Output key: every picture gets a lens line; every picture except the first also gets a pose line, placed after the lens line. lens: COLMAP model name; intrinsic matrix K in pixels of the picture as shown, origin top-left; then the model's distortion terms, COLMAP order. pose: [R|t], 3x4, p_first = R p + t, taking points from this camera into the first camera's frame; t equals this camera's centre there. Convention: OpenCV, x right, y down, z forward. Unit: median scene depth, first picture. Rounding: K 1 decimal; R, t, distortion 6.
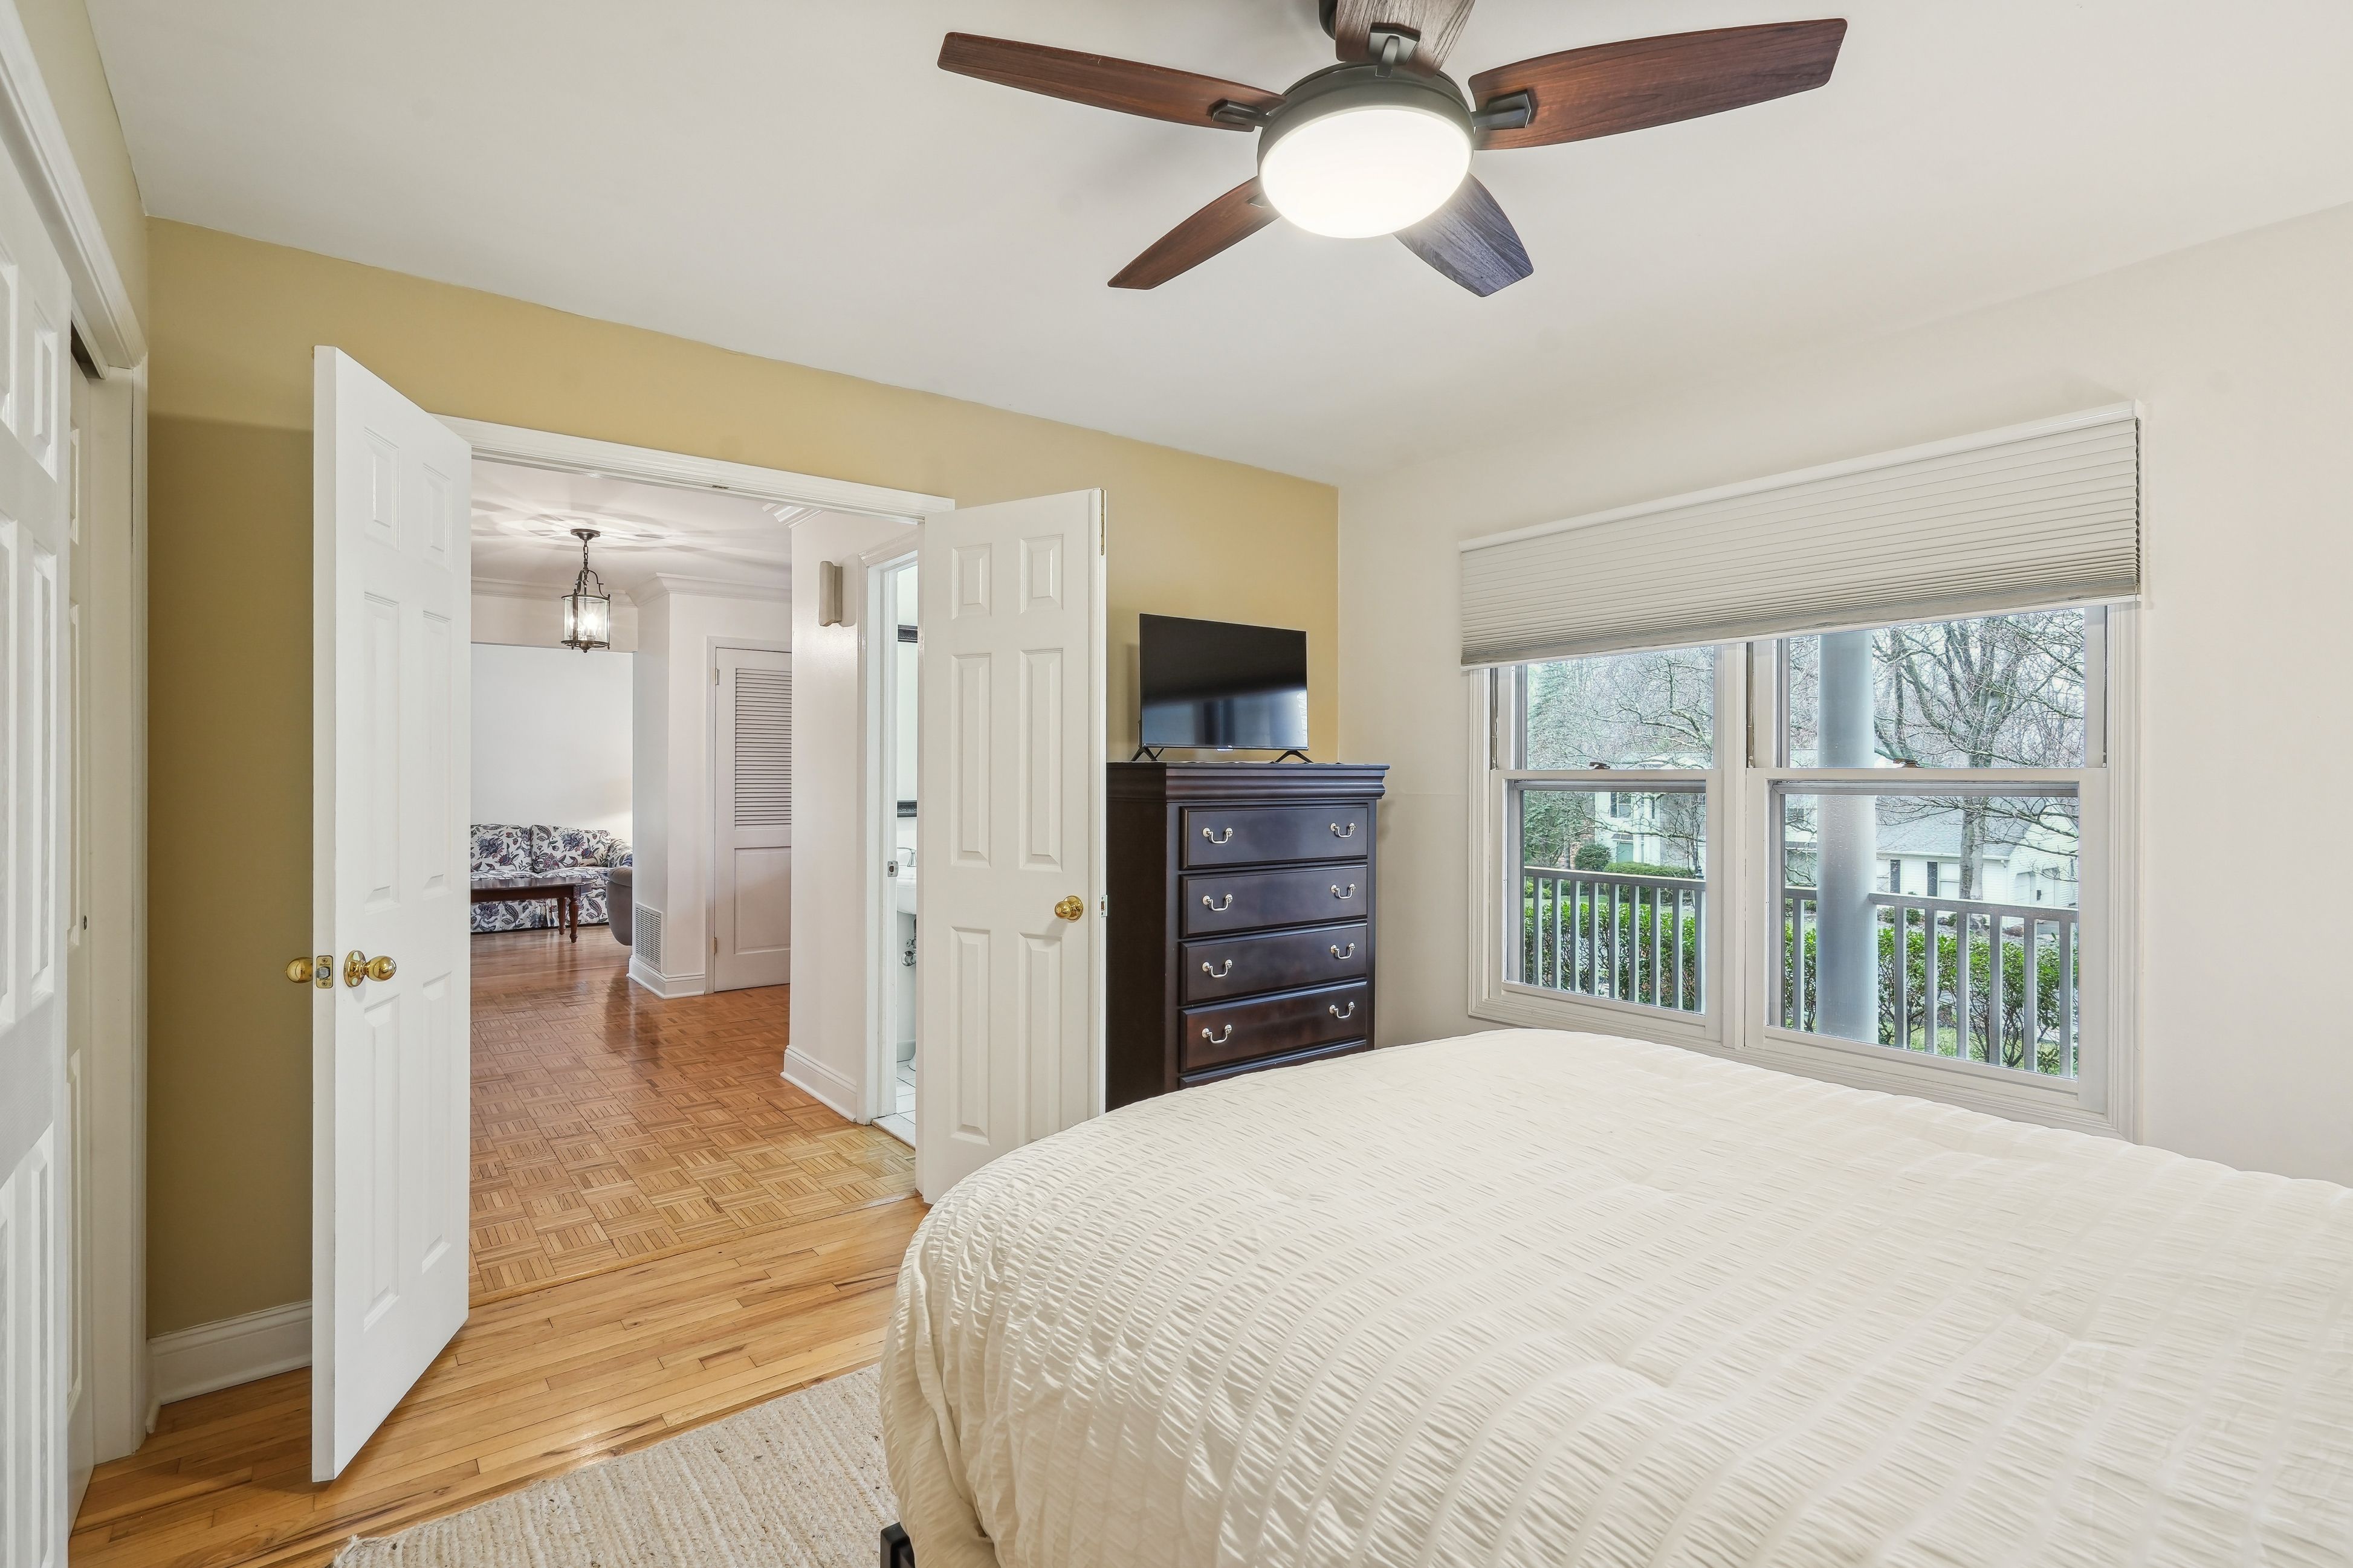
lens RADIAL K [[1082.4, 0, 1149.4], [0, 1082.4, 776.6], [0, 0, 1]] dist [-0.001569, 0.000254]
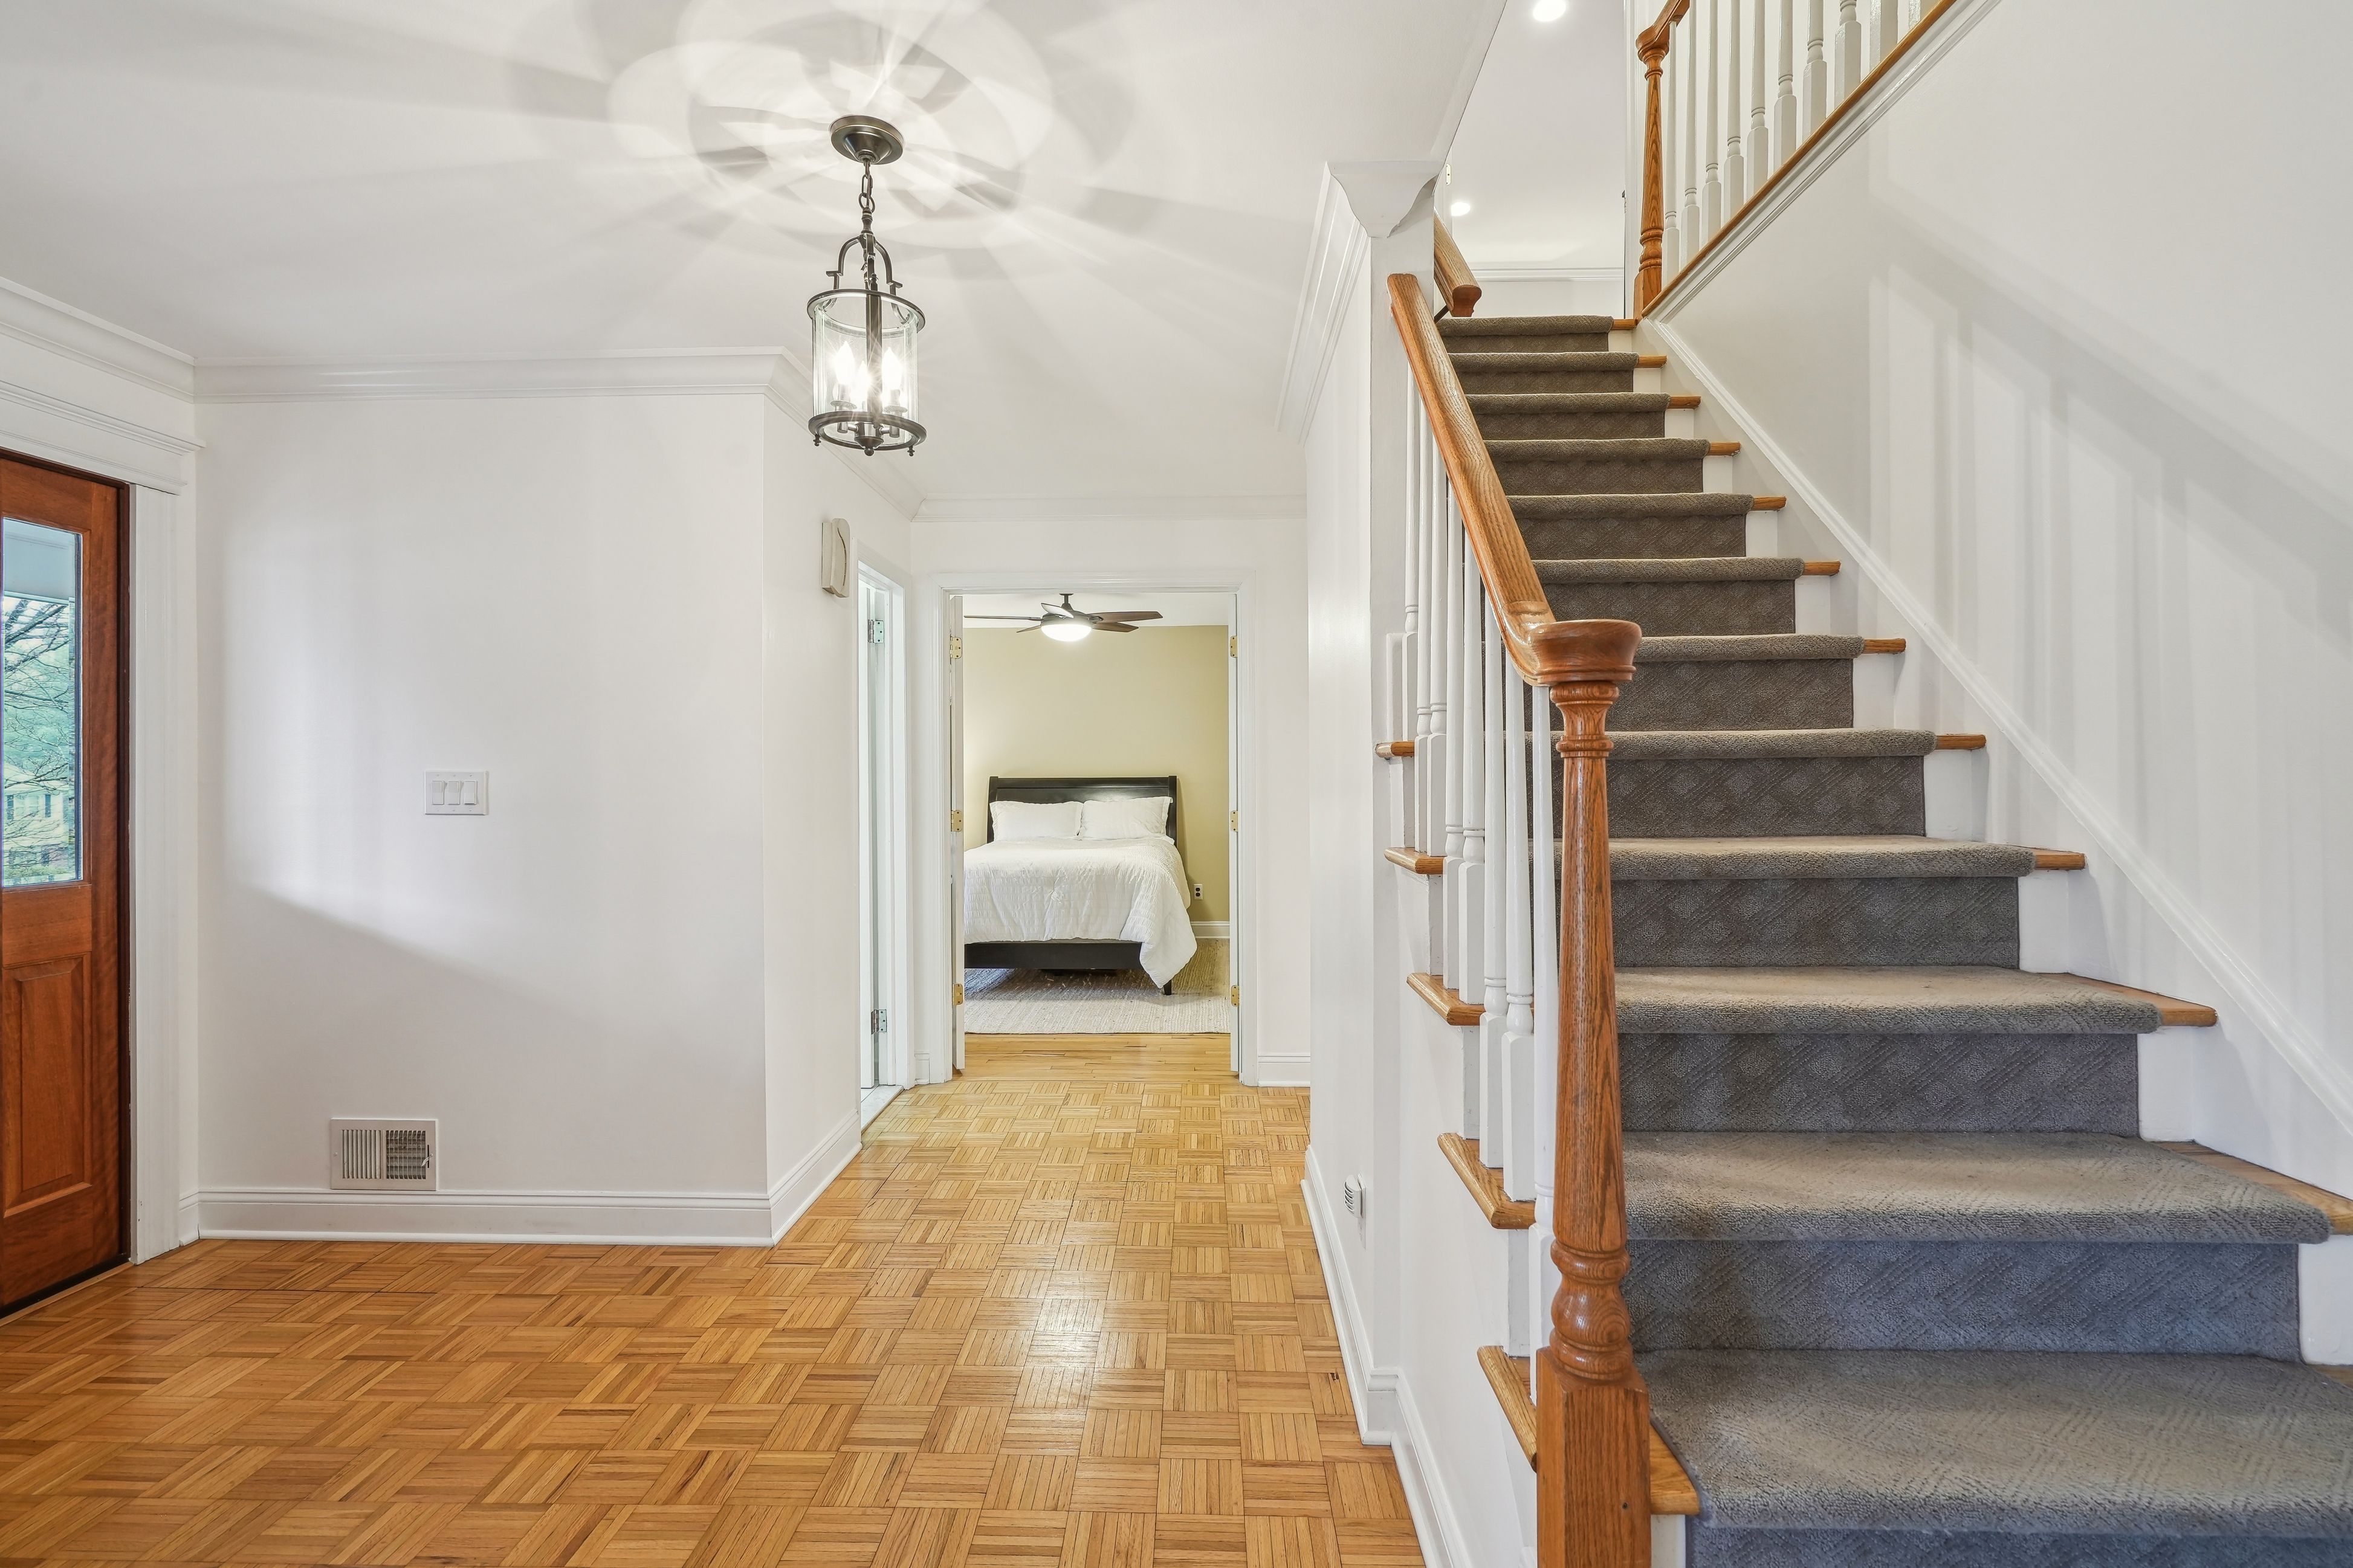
lens RADIAL K [[1082.4, 0, 1149.4], [0, 1082.4, 776.6], [0, 0, 1]] dist [-0.001569, 0.000254]
pose [[-0.764087, 0.003017, 0.645107, -1.156936], [0.004077, 0.999992, 0.000152, 0.000336], [-0.645101, 0.002746, -0.764093, 1.684492]]
